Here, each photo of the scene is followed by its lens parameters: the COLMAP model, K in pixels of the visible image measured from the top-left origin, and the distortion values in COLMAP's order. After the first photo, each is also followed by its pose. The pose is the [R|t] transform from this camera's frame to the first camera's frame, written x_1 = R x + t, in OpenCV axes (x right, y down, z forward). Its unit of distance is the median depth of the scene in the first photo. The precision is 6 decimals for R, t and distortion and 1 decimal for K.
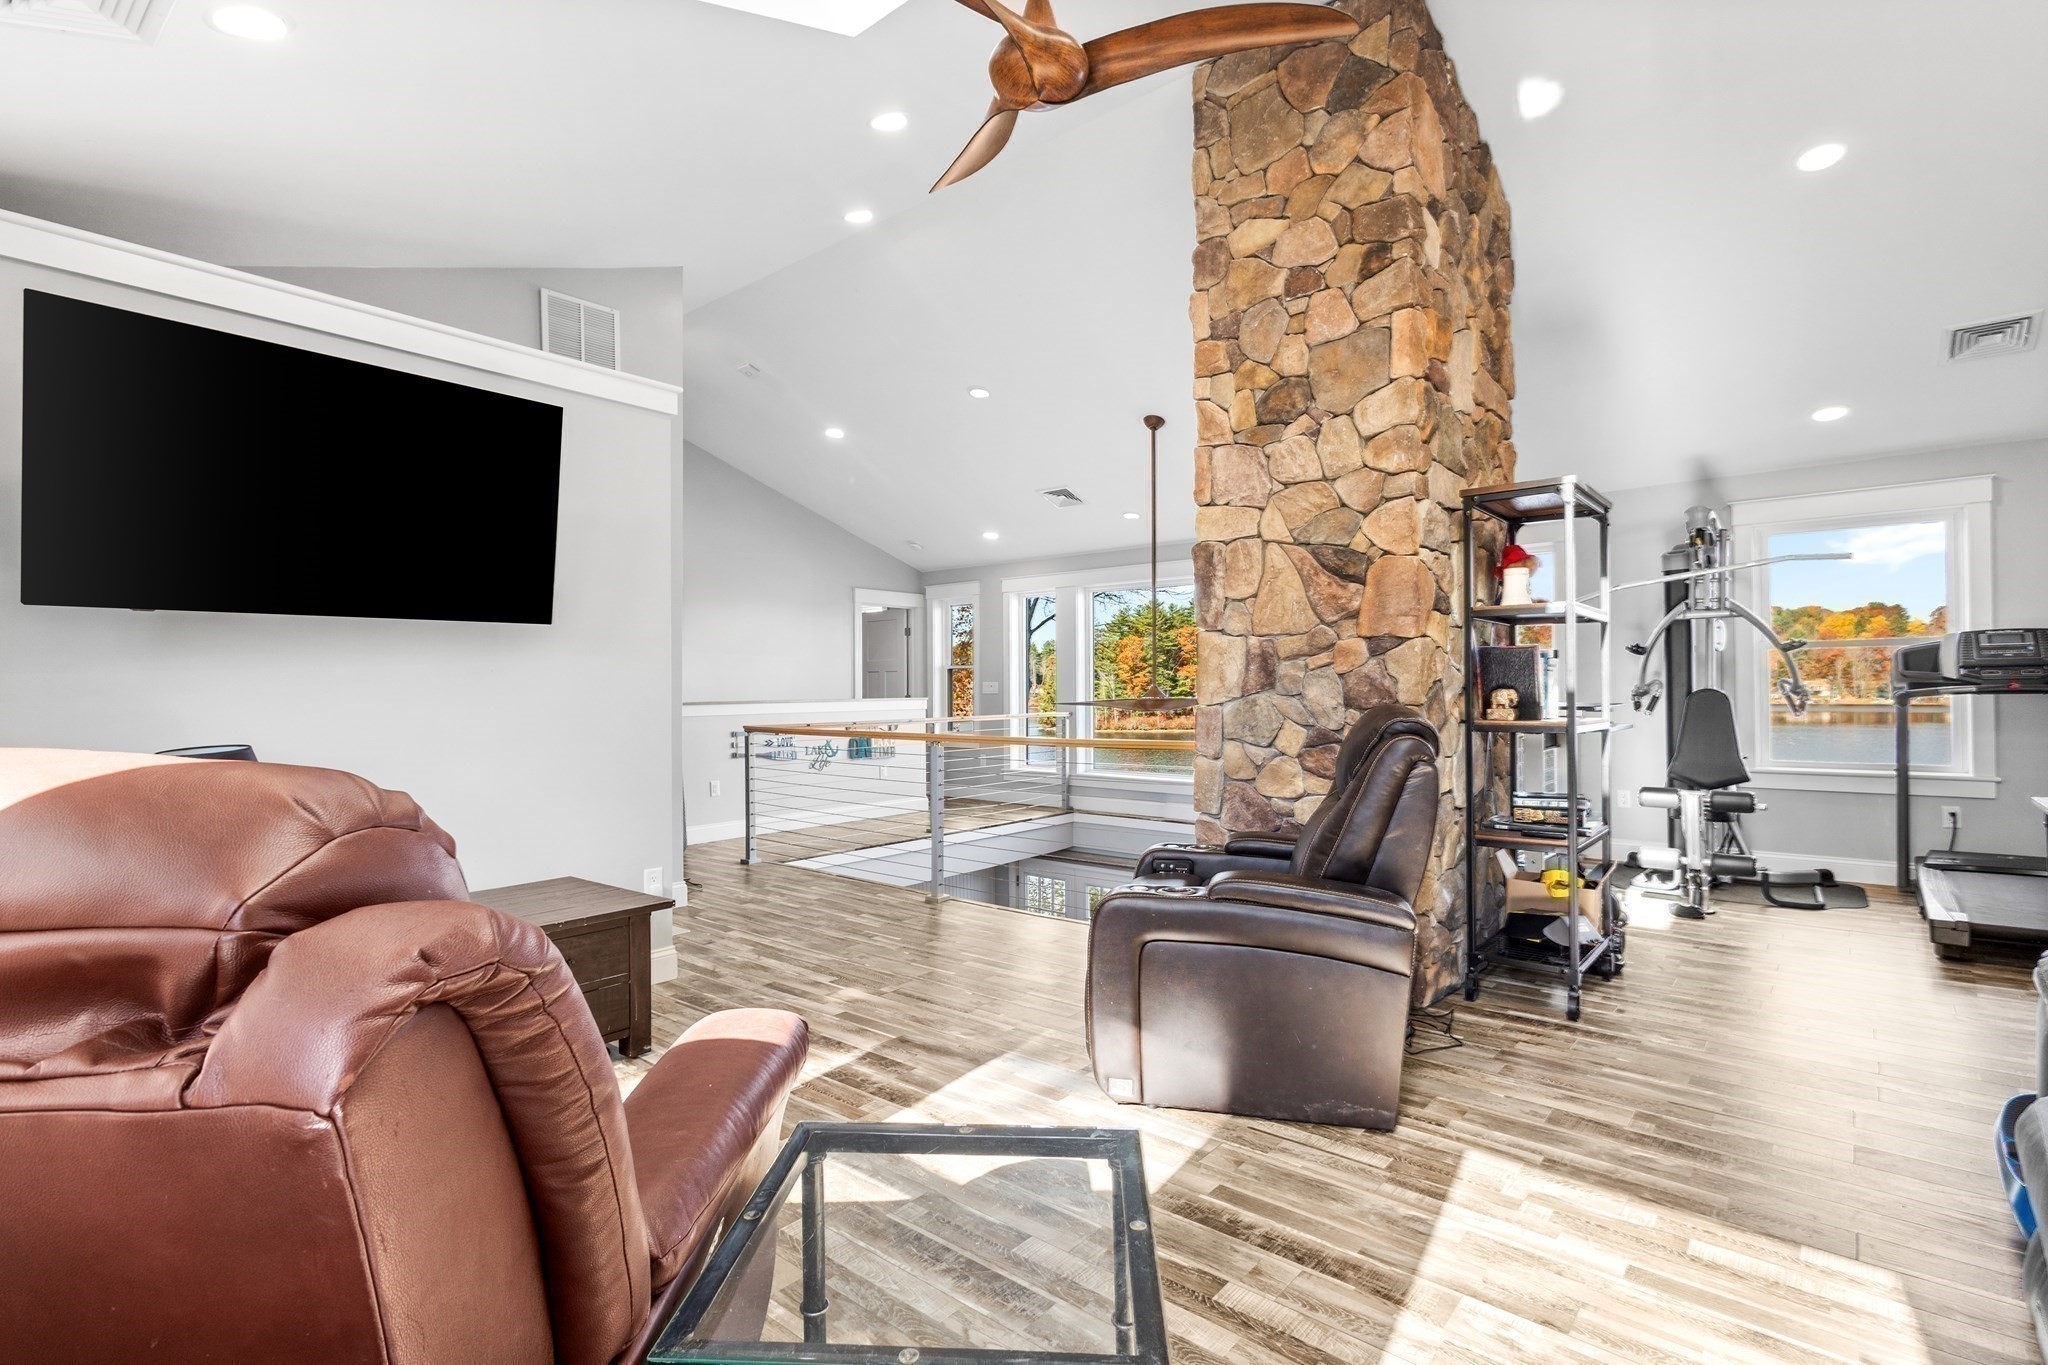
lens RADIAL K [[946.9, 0, 1023.0], [0, 946.9, 684.2], [0, 0, 1]] dist [0.004133, -0.000587]
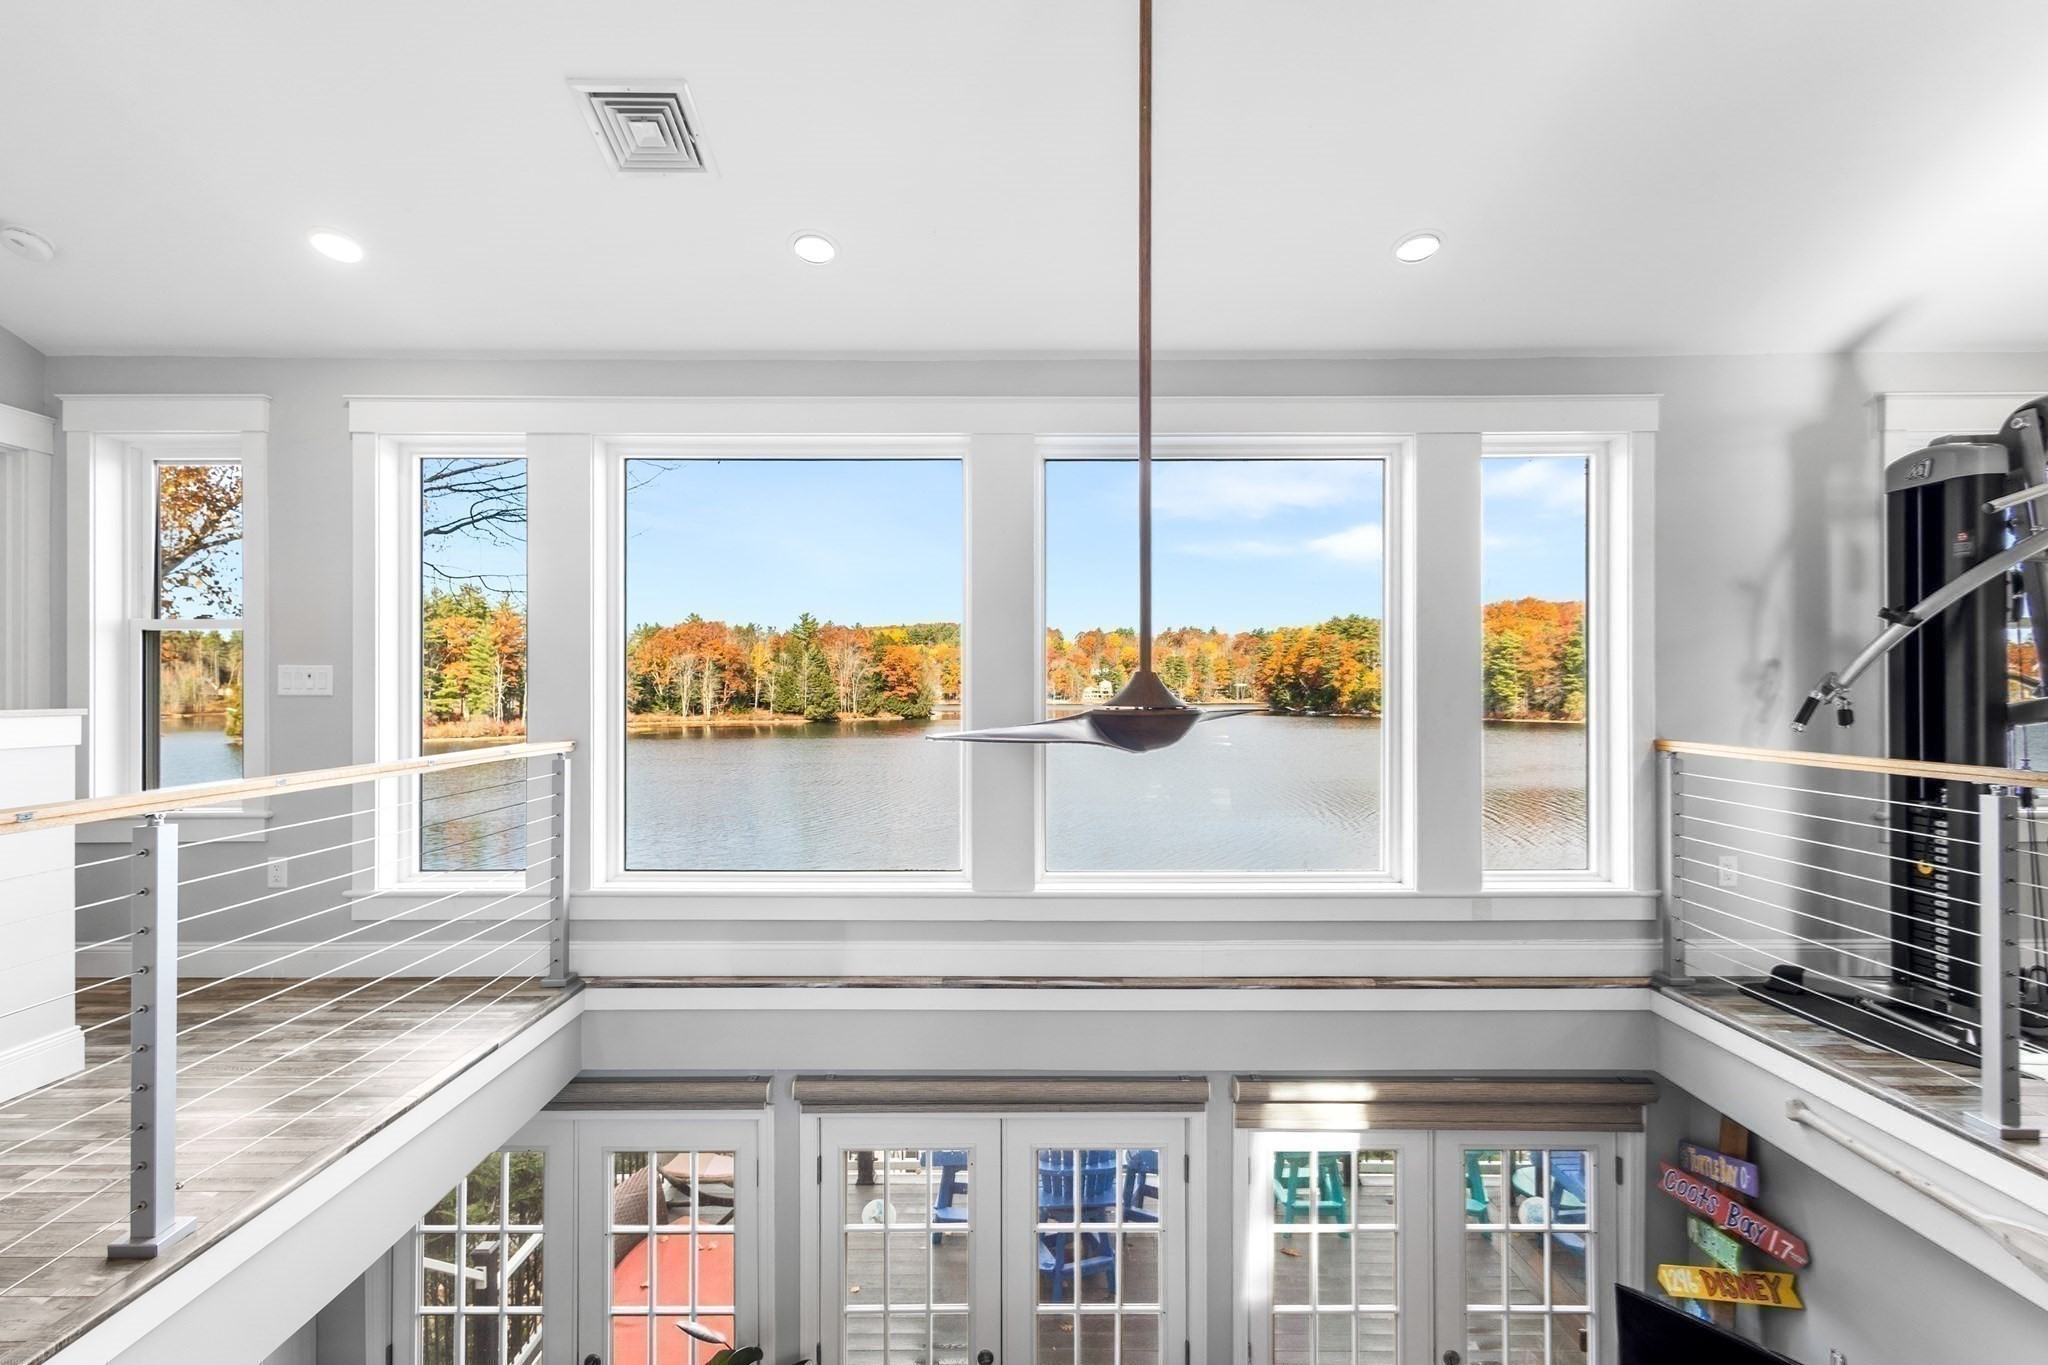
lens RADIAL K [[946.9, 0, 1024.8], [0, 946.9, 680.6], [0, 0, 1]] dist [0.004133, -0.000587]
pose [[0.751041, 0.009988, 0.660180, -0.065361], [-0.006210, 0.999948, -0.008065, 0.004843], [-0.660226, 0.001957, 0.751064, 0.494023]]
